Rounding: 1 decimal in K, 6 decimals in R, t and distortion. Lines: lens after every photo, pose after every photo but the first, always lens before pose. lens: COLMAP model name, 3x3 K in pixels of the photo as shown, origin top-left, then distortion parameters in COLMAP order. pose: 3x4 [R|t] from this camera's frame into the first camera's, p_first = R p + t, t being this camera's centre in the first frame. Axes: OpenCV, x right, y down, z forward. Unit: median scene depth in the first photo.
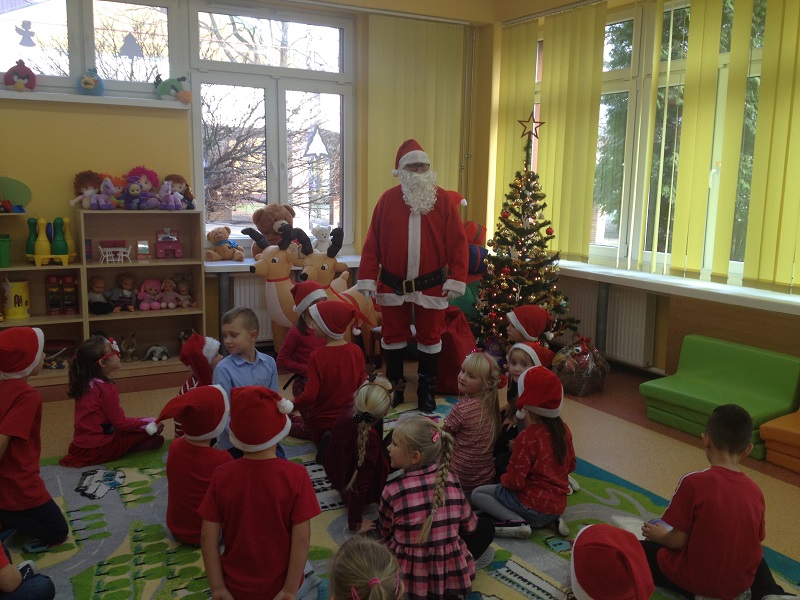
lens RADIAL K [[749.6, 0, 400.0], [0, 749.6, 300.0], [0, 0, 1]] dist [0.183687, -0.362200]
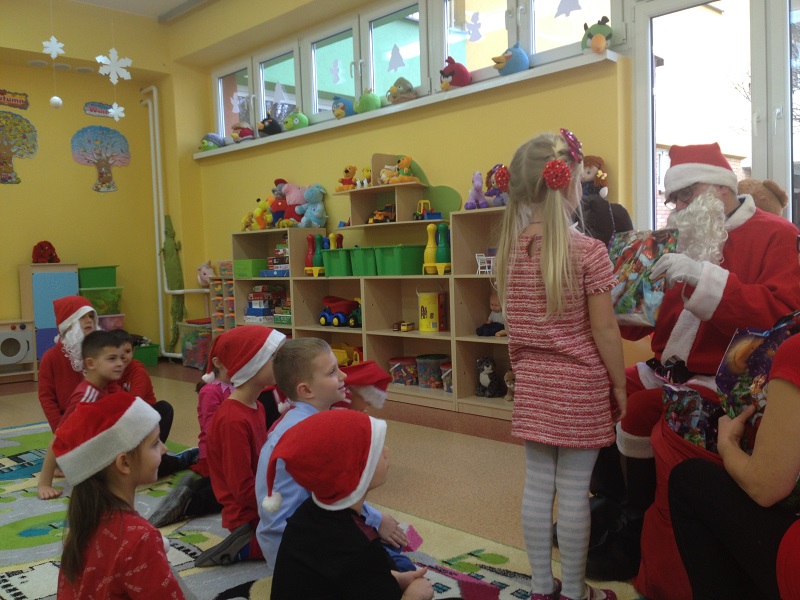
lens RADIAL K [[749.6, 0, 400.0], [0, 749.6, 300.0], [0, 0, 1]] dist [0.183687, -0.362200]
pose [[0.264936, 0.022686, -0.963999, 0.371564], [-0.116942, 0.993100, -0.008768, -0.001688], [0.957149, 0.115054, 0.265761, 0.686936]]
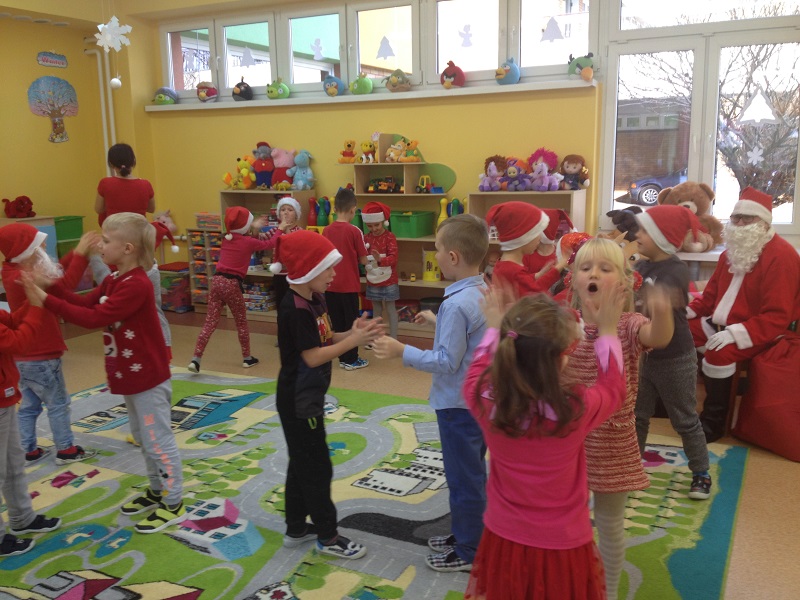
lens RADIAL K [[749.6, 0, 400.0], [0, 749.6, 300.0], [0, 0, 1]] dist [0.183687, -0.362200]
pose [[0.558379, 0.125592, -0.820024, 0.434274], [-0.103459, 0.991299, 0.081375, -0.035682], [0.823110, 0.039401, 0.566514, 0.271833]]
